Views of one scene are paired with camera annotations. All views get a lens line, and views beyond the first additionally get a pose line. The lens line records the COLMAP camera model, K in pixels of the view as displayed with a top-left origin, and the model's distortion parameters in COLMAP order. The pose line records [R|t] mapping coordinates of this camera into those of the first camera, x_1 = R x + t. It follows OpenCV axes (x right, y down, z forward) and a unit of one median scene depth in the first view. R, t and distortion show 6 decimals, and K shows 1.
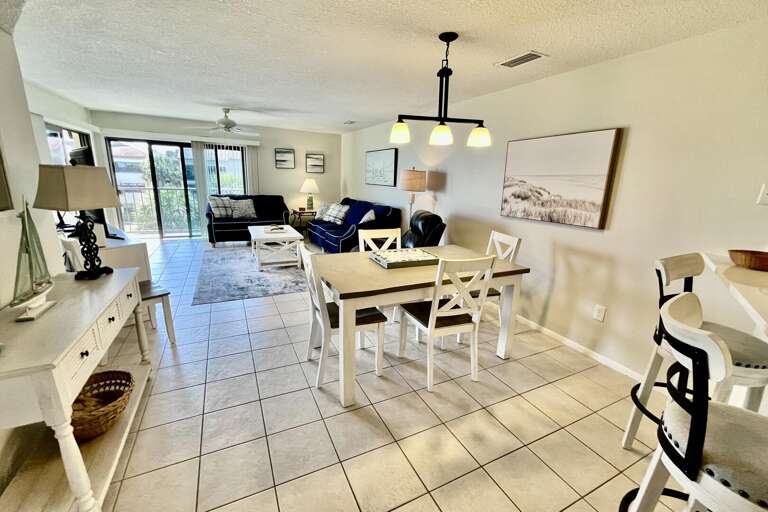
lens RADIAL K [[318.1, 0, 384.0], [0, 318.1, 256.0], [0, 0, 1]] dist [-0.000274, -0.000007]
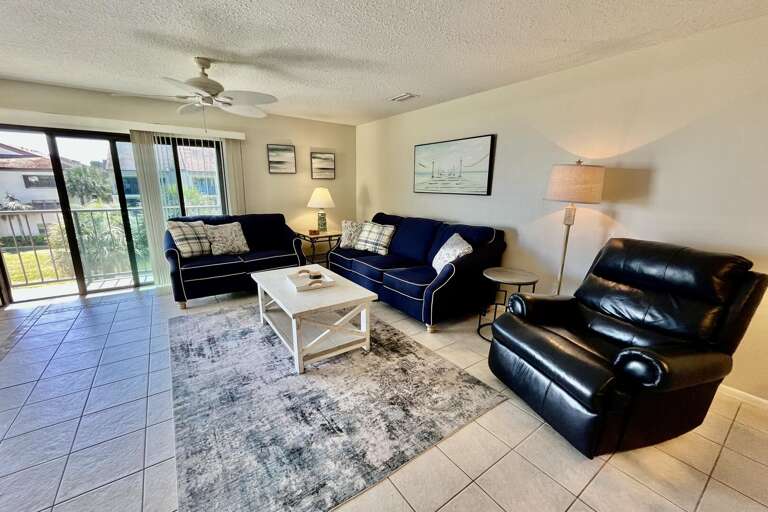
lens RADIAL K [[310.8, 0, 384.0], [0, 310.8, 256.0], [0, 0, 1]] dist [-0.000964, -0.000021]
pose [[0.987505, -0.062632, 0.144604, -0.231422], [0.064659, 0.997864, -0.009357, -0.089117], [-0.143709, 0.018590, 0.989445, 0.353812]]
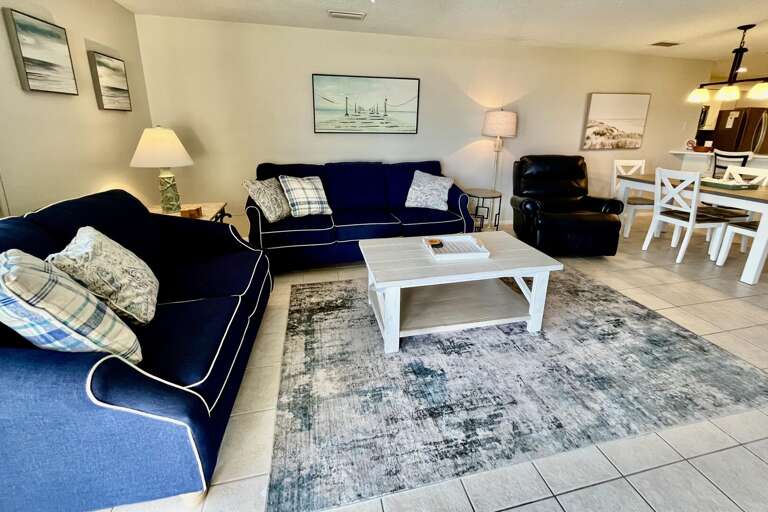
lens RADIAL K [[320.1, 0, 383.4], [0, 320.1, 212.9], [0, 0, 1]] dist [-0.002263, 0.000121]
pose [[0.238690, -0.287585, 0.927536, -0.603393], [0.231933, 0.944384, 0.233123, -0.200885], [-0.942992, 0.159482, 0.292115, 0.758257]]
